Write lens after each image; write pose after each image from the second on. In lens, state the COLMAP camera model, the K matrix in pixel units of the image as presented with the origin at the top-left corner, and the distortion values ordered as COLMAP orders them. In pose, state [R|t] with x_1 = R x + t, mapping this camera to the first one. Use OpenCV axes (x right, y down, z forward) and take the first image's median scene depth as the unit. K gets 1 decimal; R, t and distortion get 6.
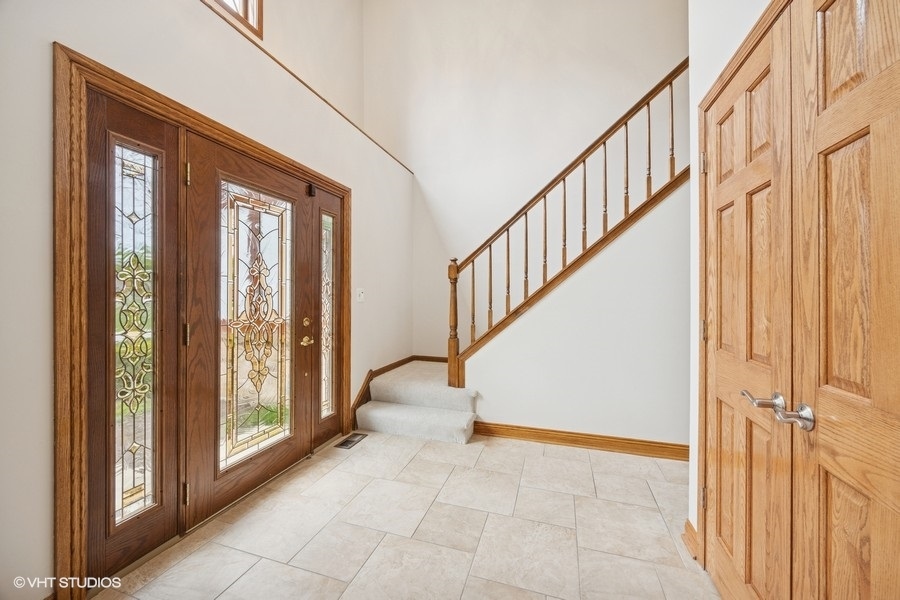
lens RADIAL K [[348.6, 0, 448.6], [0, 348.6, 297.4], [0, 0, 1]] dist [0.001293, 0.000100]
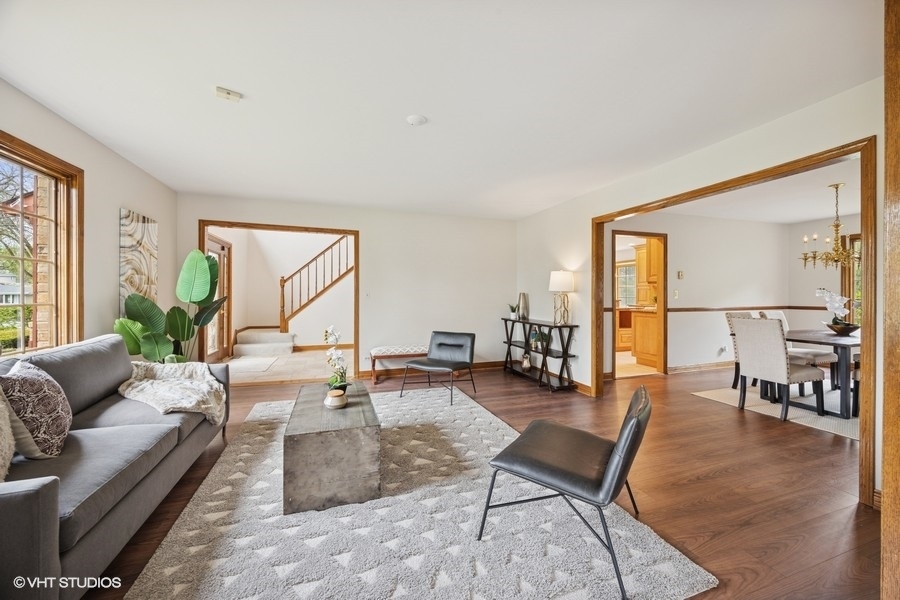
lens RADIAL K [[348.6, 0, 451.1], [0, 348.6, 296.7], [0, 0, 1]] dist [0.001293, 0.000100]
pose [[0.809932, -0.002104, 0.586520, -0.434600], [0.000058, 0.999994, 0.003507, 0.011937], [-0.586524, -0.002807, 0.809927, -1.497949]]
